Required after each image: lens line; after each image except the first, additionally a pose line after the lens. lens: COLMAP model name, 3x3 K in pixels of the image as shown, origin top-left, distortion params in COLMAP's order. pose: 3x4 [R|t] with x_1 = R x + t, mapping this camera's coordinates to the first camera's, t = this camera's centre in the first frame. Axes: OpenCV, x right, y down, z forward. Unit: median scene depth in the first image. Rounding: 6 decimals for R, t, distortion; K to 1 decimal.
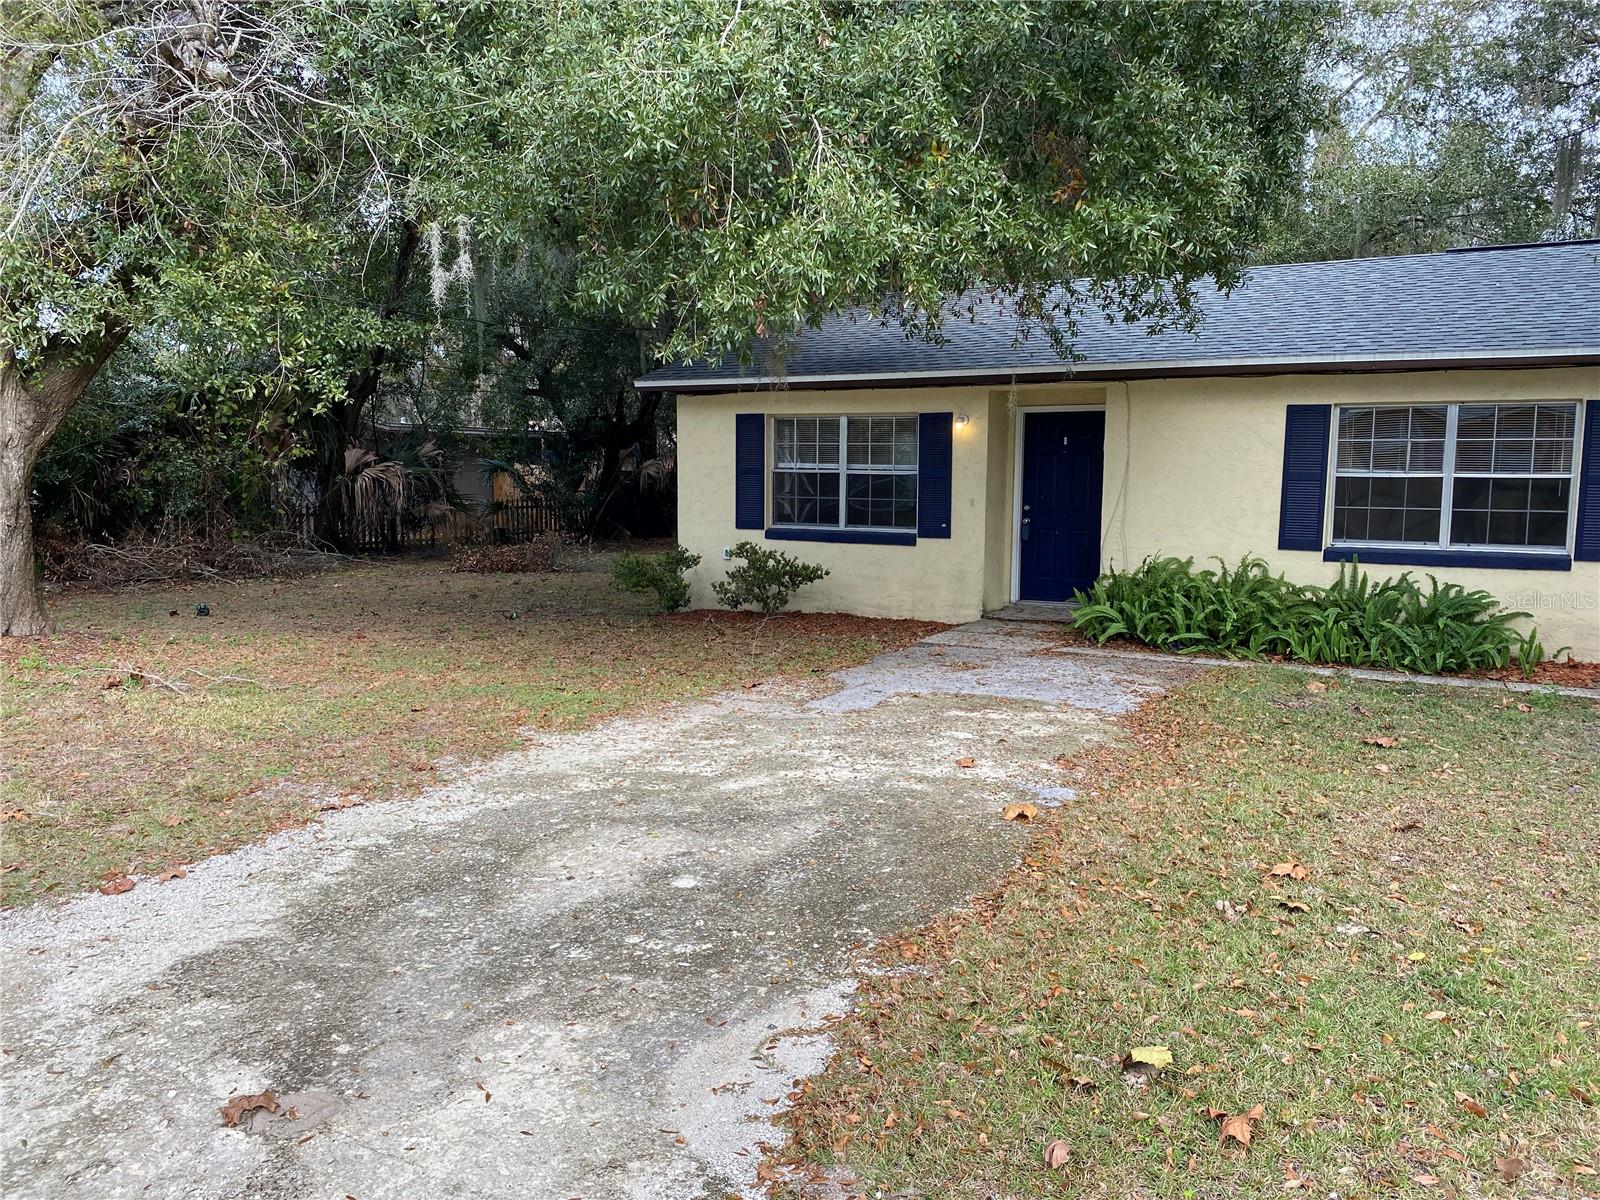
lens RADIAL K [[1188.9, 0, 800.0], [0, 1188.9, 600.0], [0, 0, 1]] dist [0.027546, -0.003652]
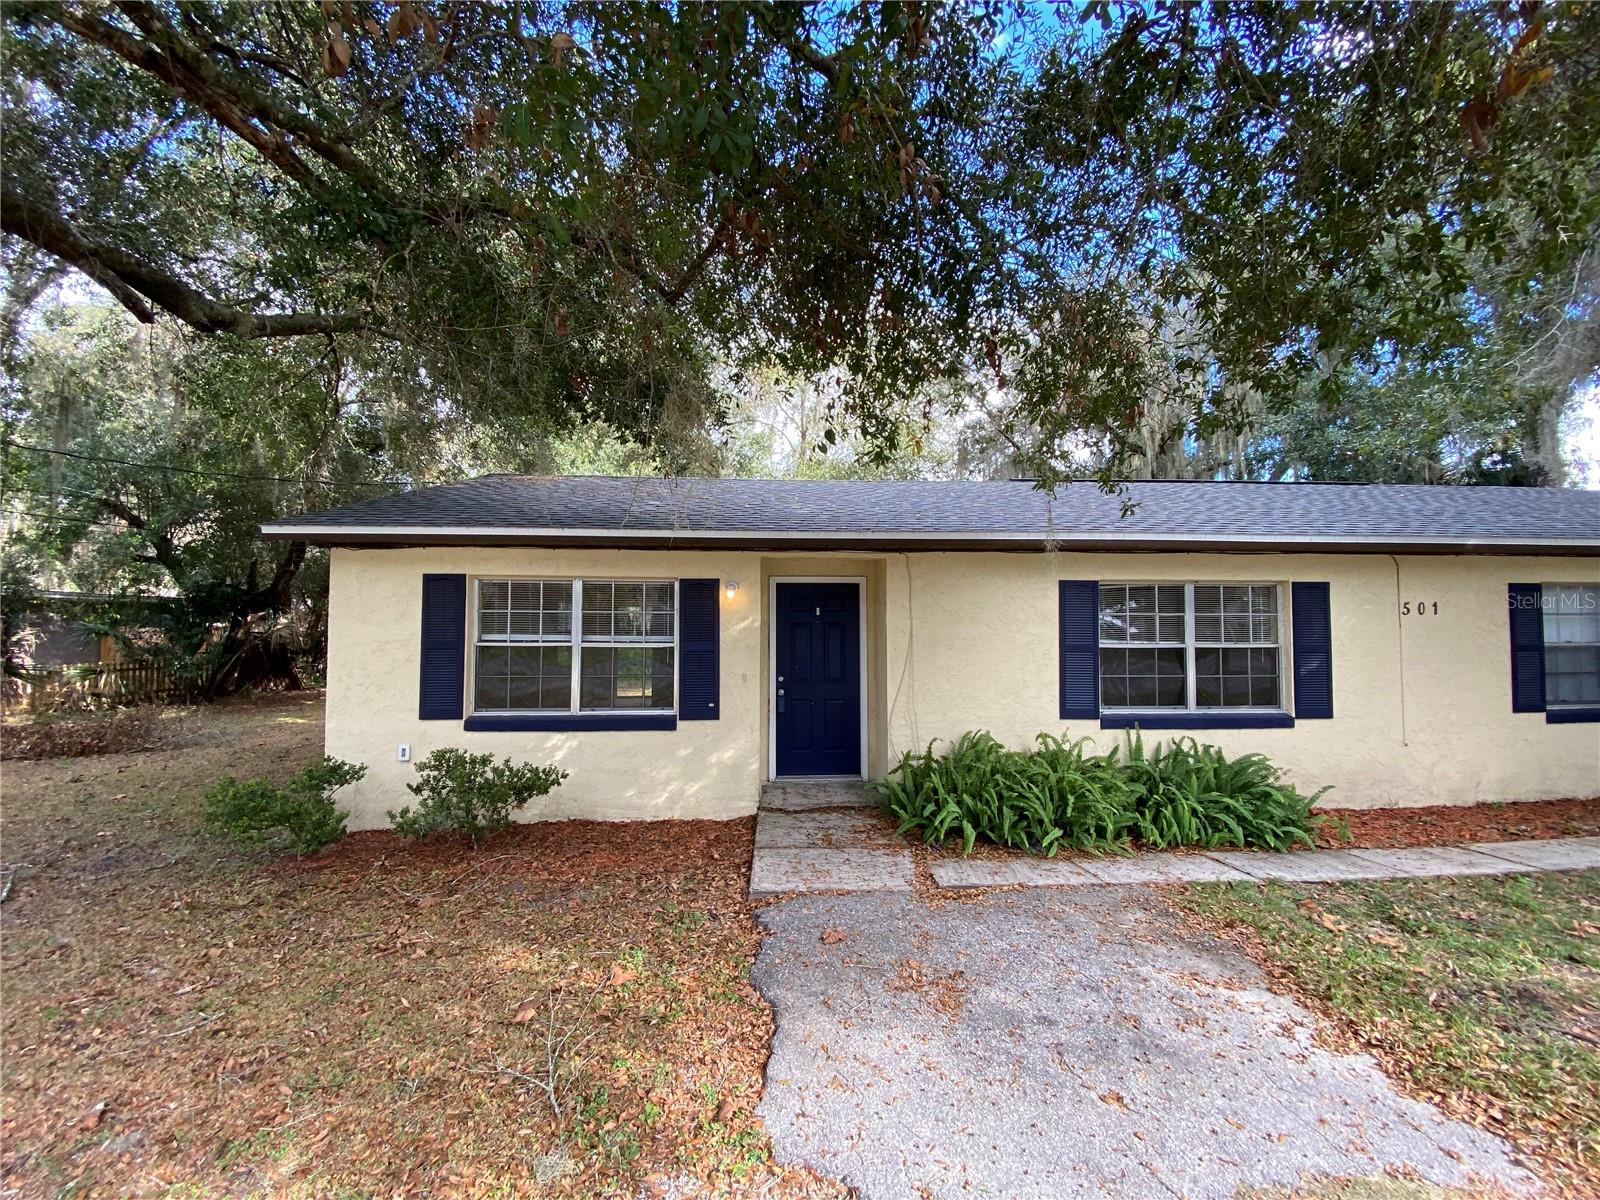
lens RADIAL K [[650.8, 0, 802.5], [0, 650.8, 601.1], [0, 0, 1]] dist [0.067287, -0.043641]
pose [[0.860226, 0.012654, 0.509756, -0.066838], [0.060531, 0.990089, -0.126725, -0.073537], [-0.506307, 0.139868, 0.850935, 0.540557]]
